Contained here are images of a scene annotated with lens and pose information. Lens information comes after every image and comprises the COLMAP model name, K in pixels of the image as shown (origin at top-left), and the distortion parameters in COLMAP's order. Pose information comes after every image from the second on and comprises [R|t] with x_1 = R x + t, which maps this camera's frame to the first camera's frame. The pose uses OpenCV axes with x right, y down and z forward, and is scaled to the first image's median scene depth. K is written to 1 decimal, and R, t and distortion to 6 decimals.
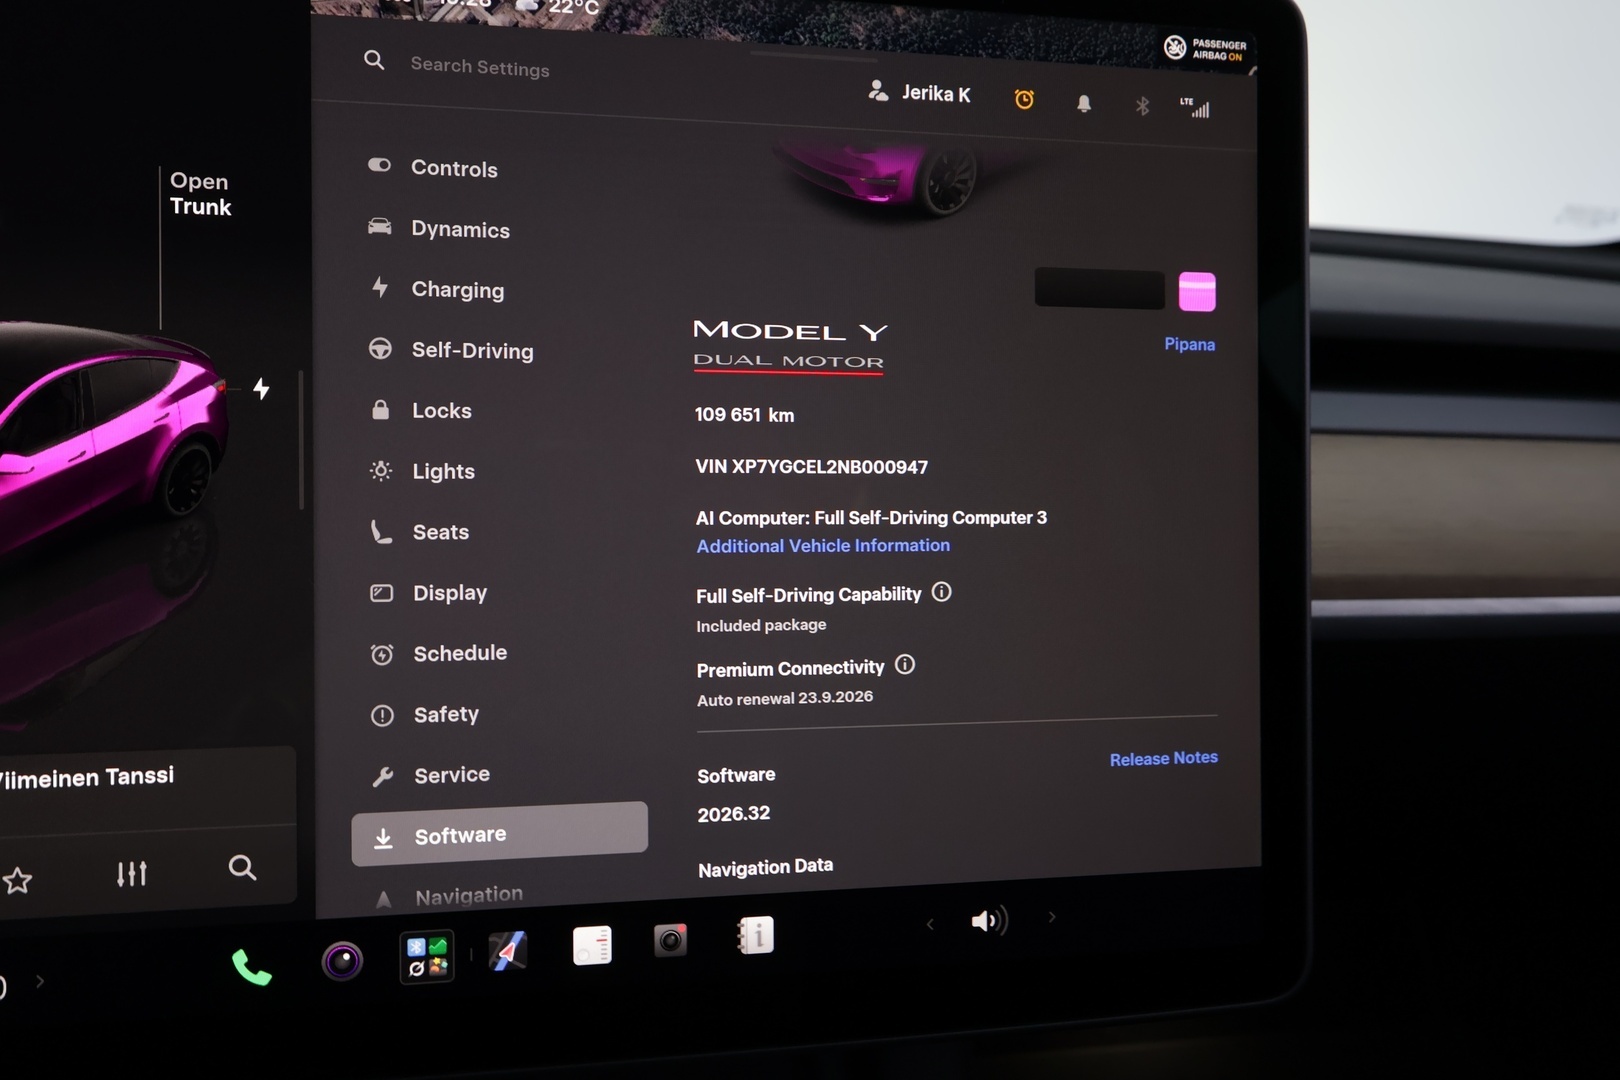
lens RADIAL K [[1408.6, 0, 822.8], [0, 1408.6, 526.7], [0, 0, 1]] dist [-0.042002, 0.010720]
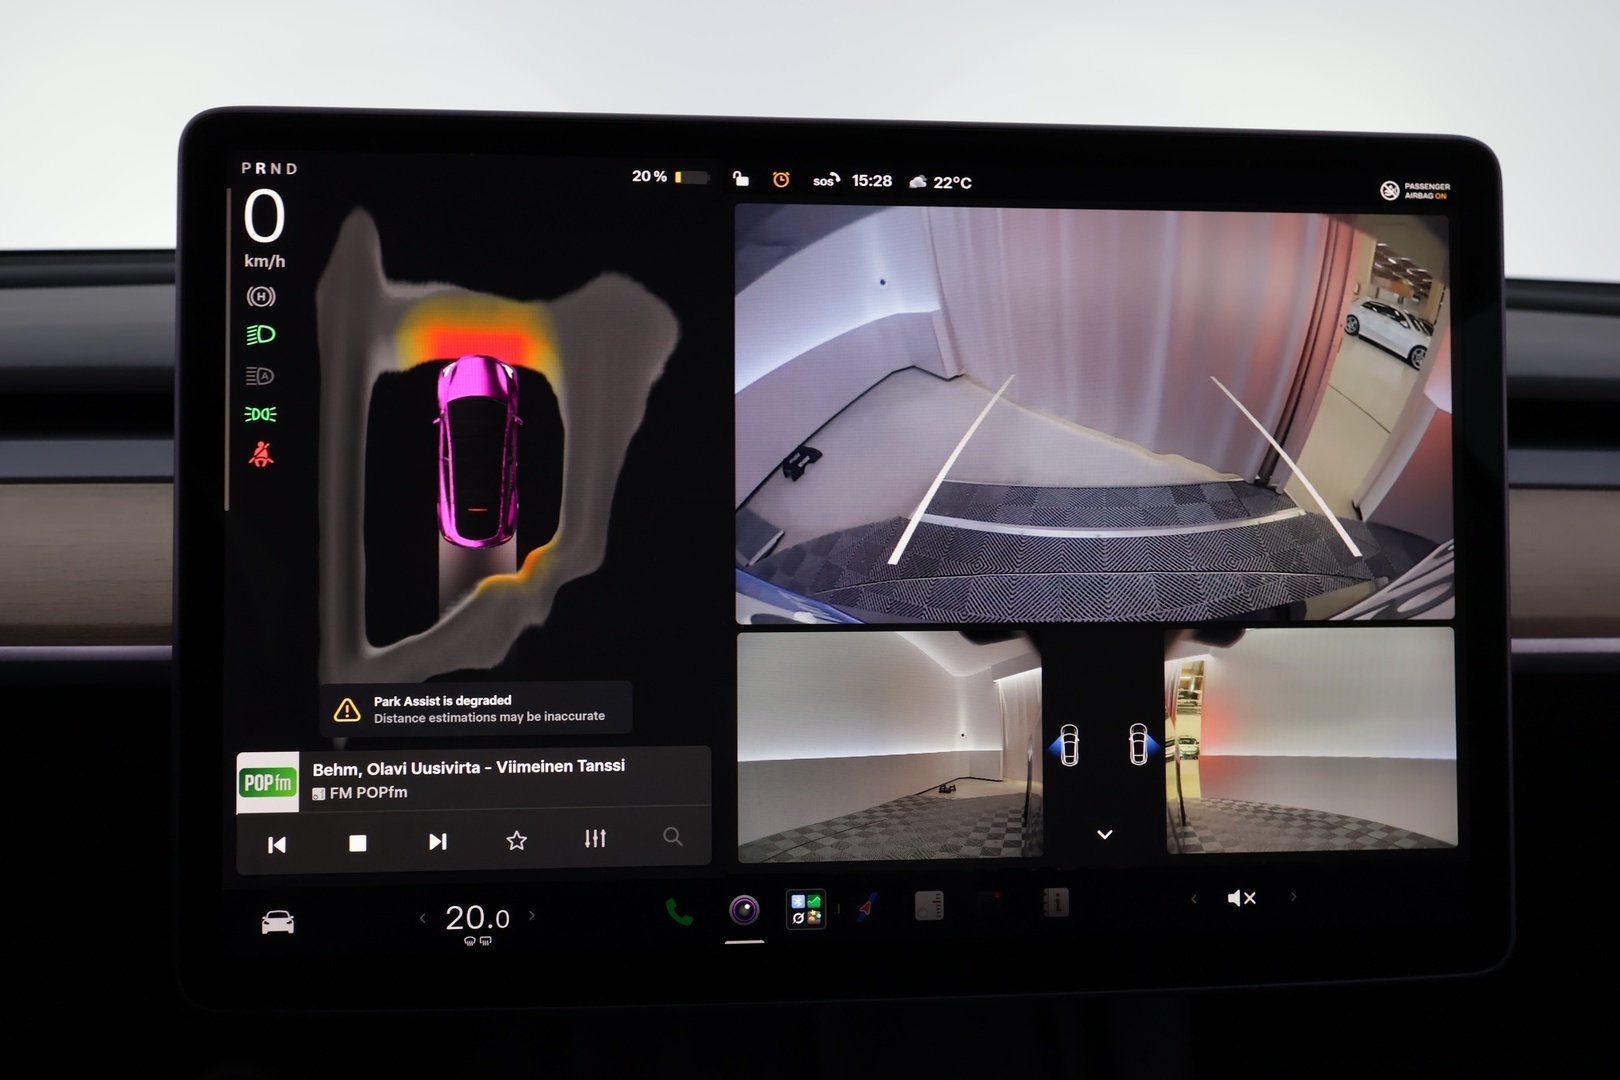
lens RADIAL K [[1408.6, 0, 803.6], [0, 1408.6, 545.8], [0, 0, 1]] dist [-0.042002, 0.010720]
pose [[0.991043, -0.003638, -0.133497, -0.107602], [0.000372, 0.999700, -0.024486, -0.000446], [0.133546, 0.024217, 0.990747, -0.309603]]
